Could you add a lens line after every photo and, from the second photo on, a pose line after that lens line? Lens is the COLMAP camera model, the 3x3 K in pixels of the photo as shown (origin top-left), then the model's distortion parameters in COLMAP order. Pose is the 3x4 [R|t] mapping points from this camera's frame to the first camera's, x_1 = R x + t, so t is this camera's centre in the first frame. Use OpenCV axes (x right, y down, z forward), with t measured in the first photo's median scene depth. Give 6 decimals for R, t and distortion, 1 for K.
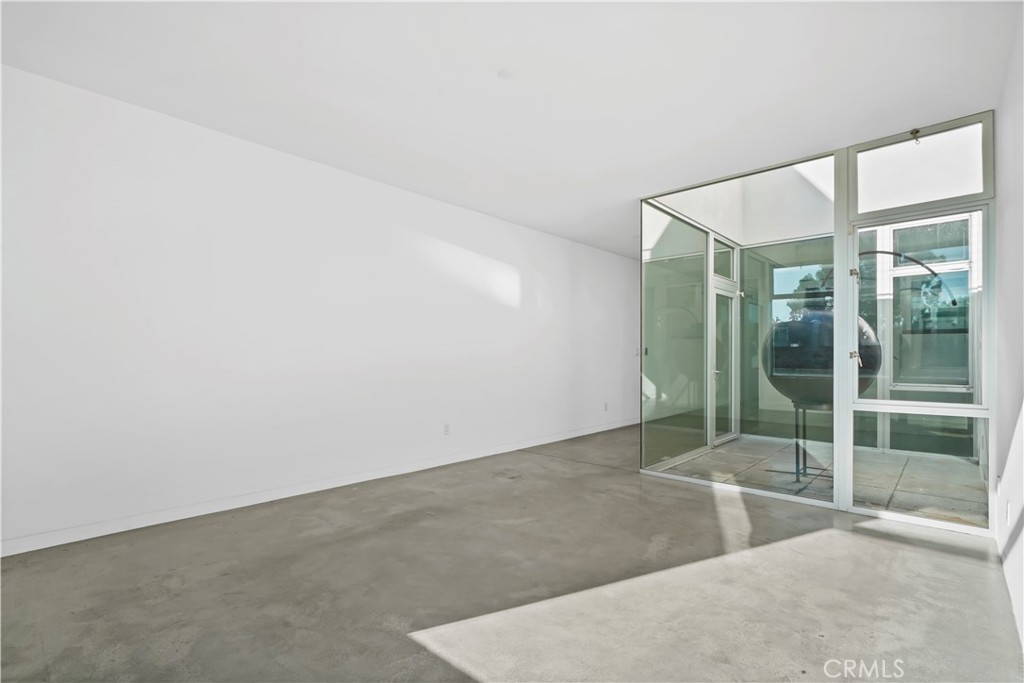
lens RADIAL K [[472.9, 0, 511.6], [0, 472.9, 346.7], [0, 0, 1]] dist [-0.005491, 0.002462]
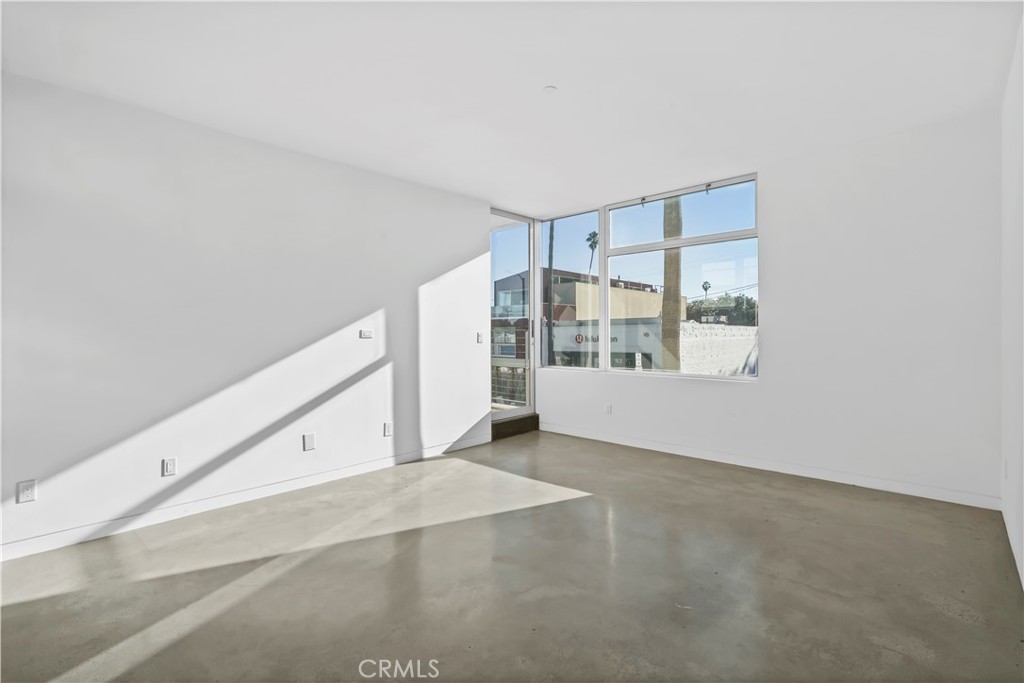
lens RADIAL K [[472.9, 0, 512.5], [0, 472.9, 340.2], [0, 0, 1]] dist [-0.005491, 0.002462]
pose [[-0.999990, 0.000613, 0.004425, 0.065829], [0.000589, 0.999985, -0.005457, 0.001770], [-0.004428, -0.005455, -0.999975, 2.014786]]
